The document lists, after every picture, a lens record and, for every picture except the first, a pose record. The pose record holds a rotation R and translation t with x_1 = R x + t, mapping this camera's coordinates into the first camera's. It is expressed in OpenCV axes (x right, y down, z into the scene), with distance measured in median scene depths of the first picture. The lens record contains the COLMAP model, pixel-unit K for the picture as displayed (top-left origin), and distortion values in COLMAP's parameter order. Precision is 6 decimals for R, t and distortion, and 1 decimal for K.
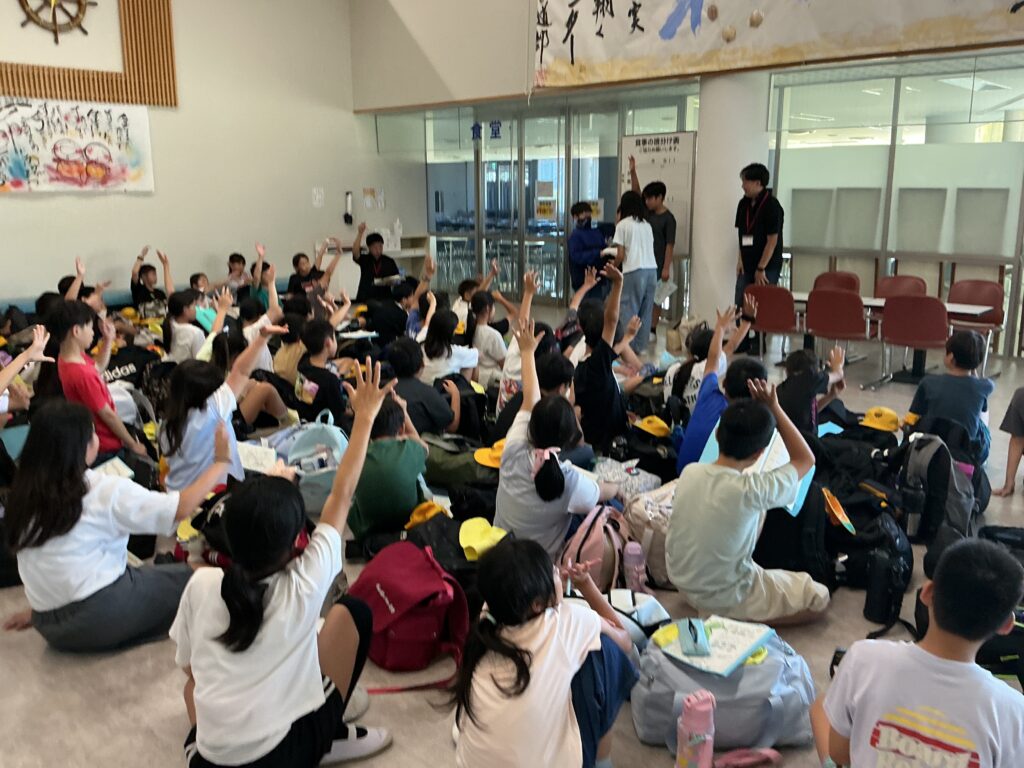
lens RADIAL K [[873.8, 0, 496.8], [0, 873.8, 398.5], [0, 0, 1]] dist [0.046259, -0.072693]
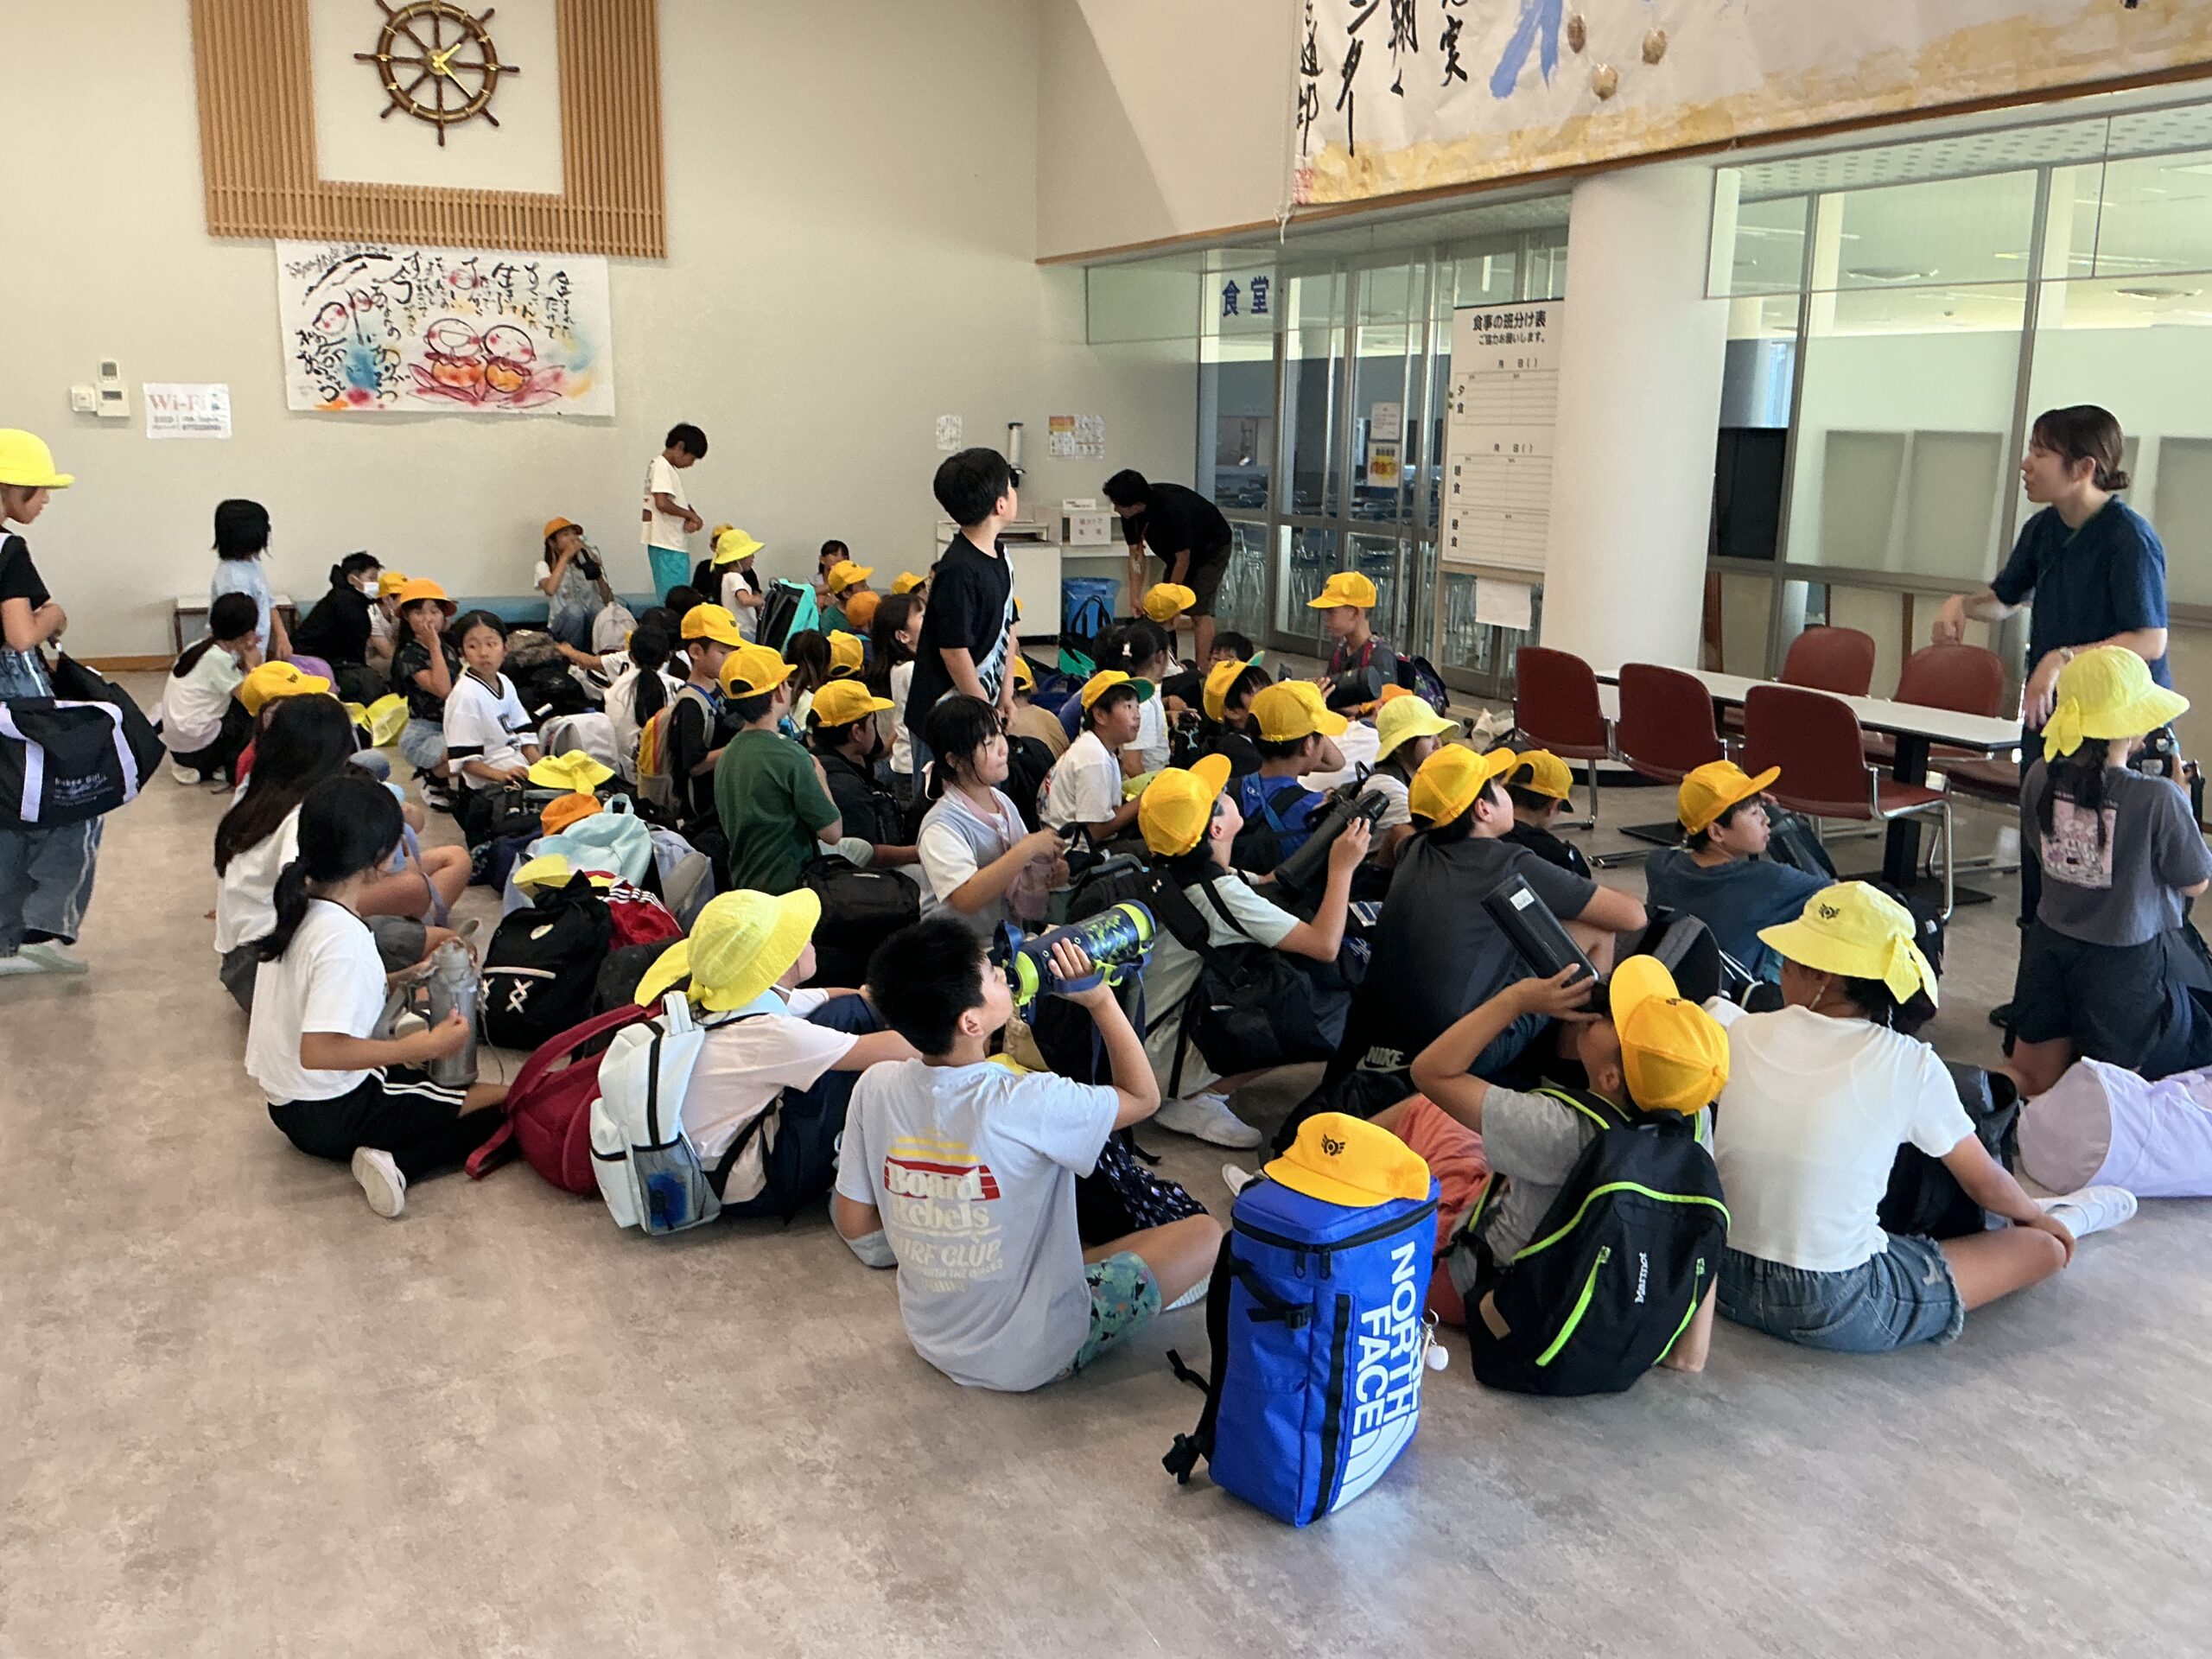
lens RADIAL K [[1887.5, 0, 1114.7], [0, 1887.5, 835.1], [0, 0, 1]] dist [0.046259, -0.072693]
pose [[0.939627, 0.088448, -0.330573, 0.332695], [-0.093549, 0.995615, 0.000481, -0.011697], [0.329166, 0.030473, 0.943780, 0.023608]]
